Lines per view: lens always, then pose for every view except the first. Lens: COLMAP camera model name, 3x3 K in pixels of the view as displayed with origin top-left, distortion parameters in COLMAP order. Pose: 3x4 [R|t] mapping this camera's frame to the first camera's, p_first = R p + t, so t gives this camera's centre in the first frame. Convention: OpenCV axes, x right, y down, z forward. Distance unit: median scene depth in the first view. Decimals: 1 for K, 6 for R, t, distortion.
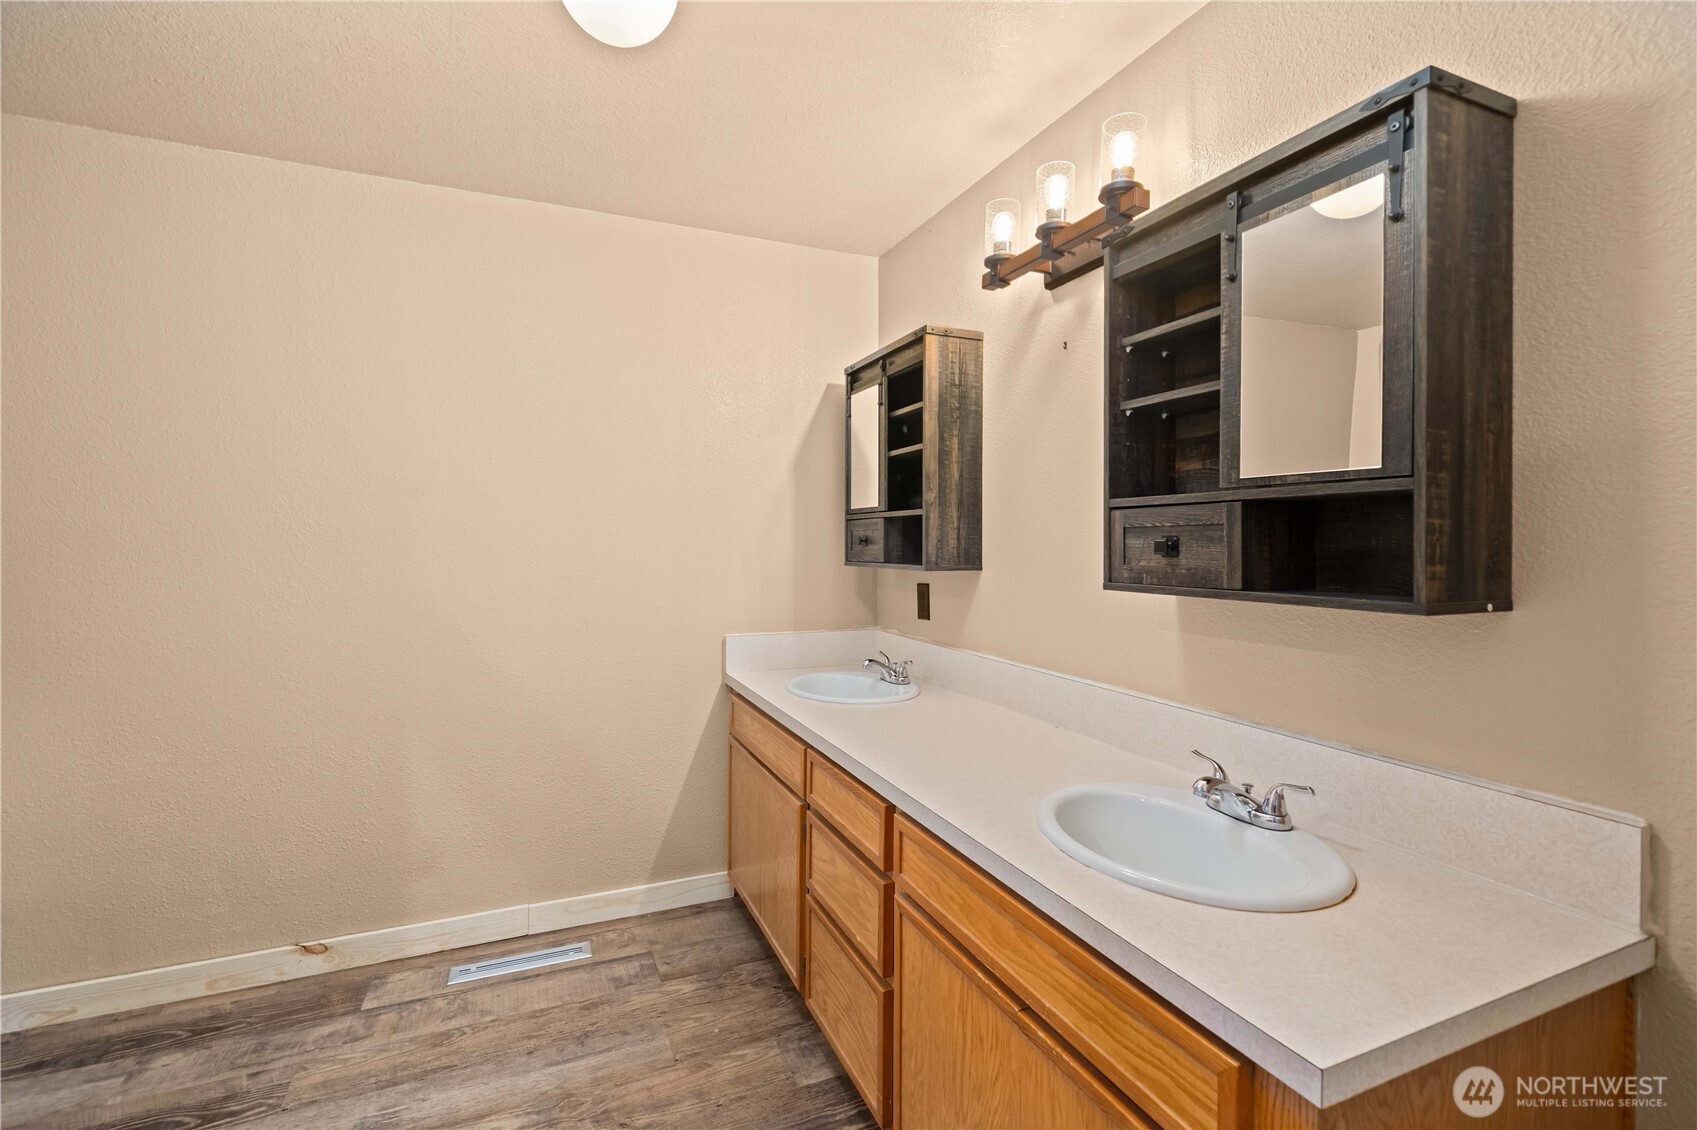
lens RADIAL K [[759.1, 0, 848.5], [0, 759.1, 565.0], [0, 0, 1]] dist [0.000019, 0.000147]
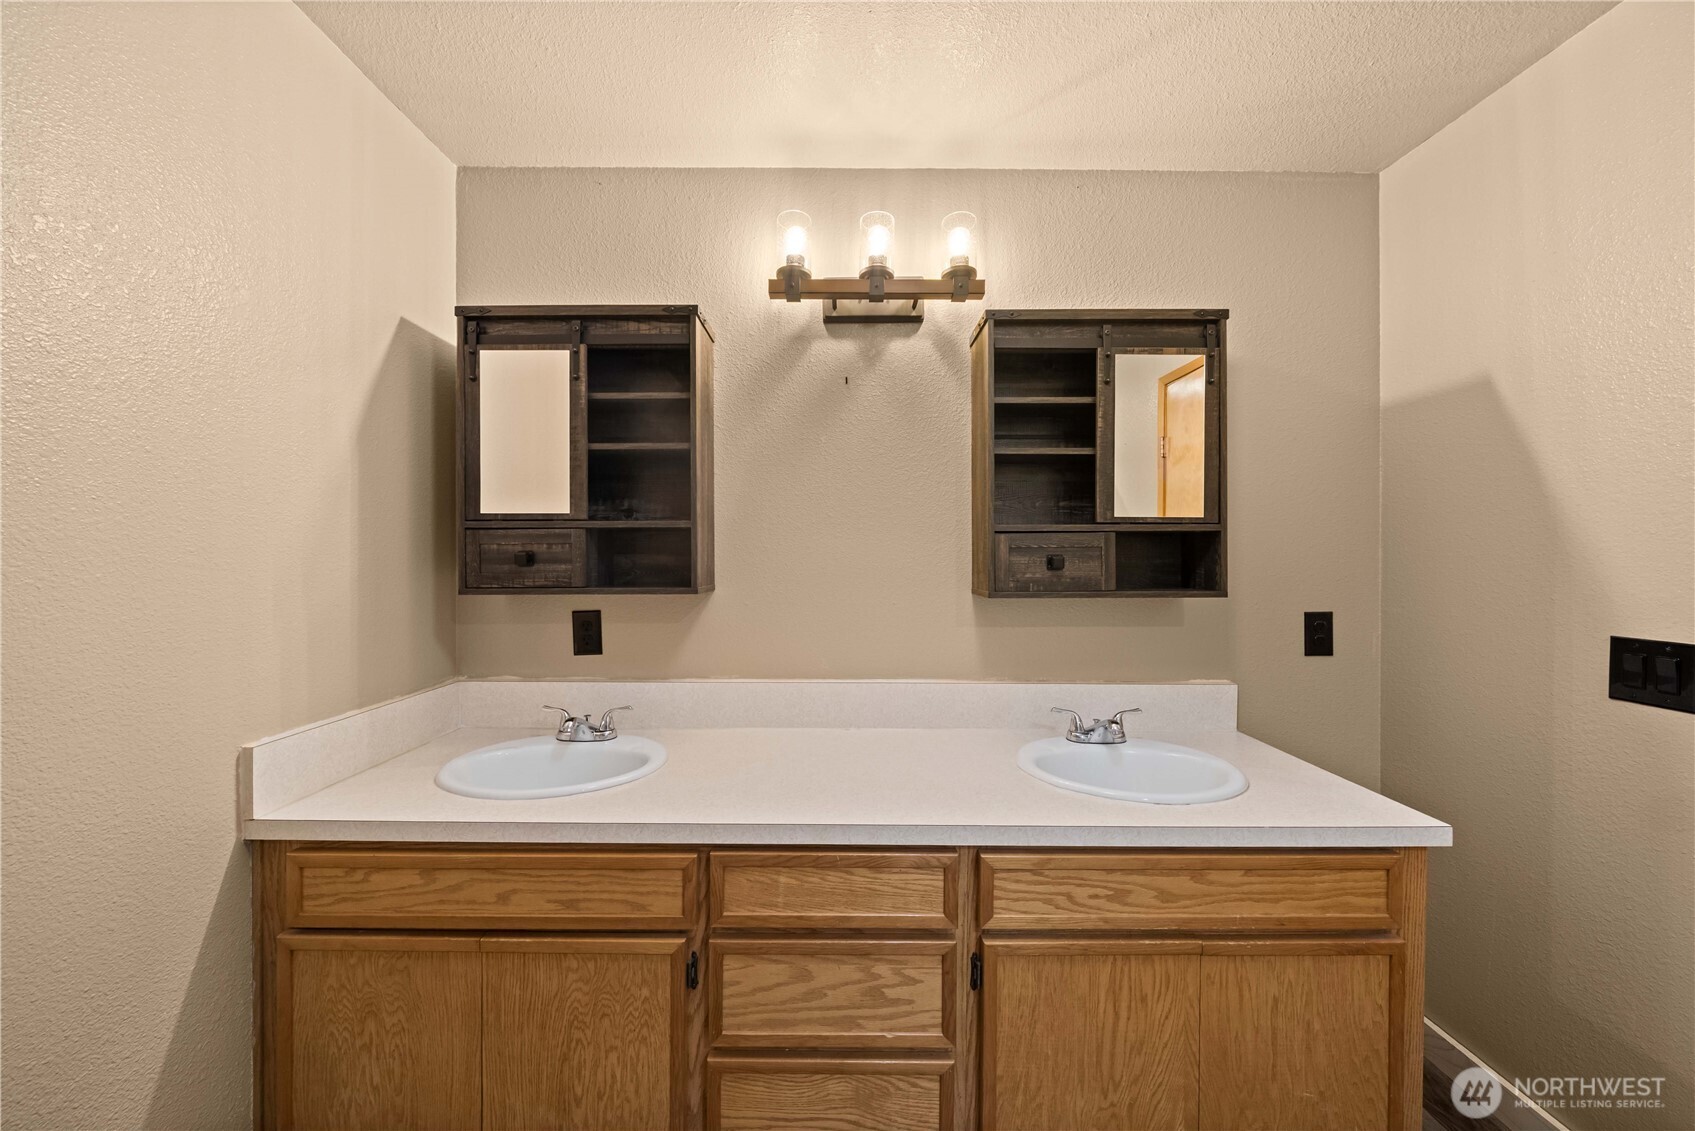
lens RADIAL K [[591.8, 0, 839.8], [0, 591.8, 576.1], [0, 0, 1]] dist [-0.004705, -0.000067]
pose [[0.394538, -0.024862, 0.918543, -0.701640], [0.030199, 0.999445, 0.014081, -0.026293], [-0.918383, 0.022184, 0.395070, 0.931887]]
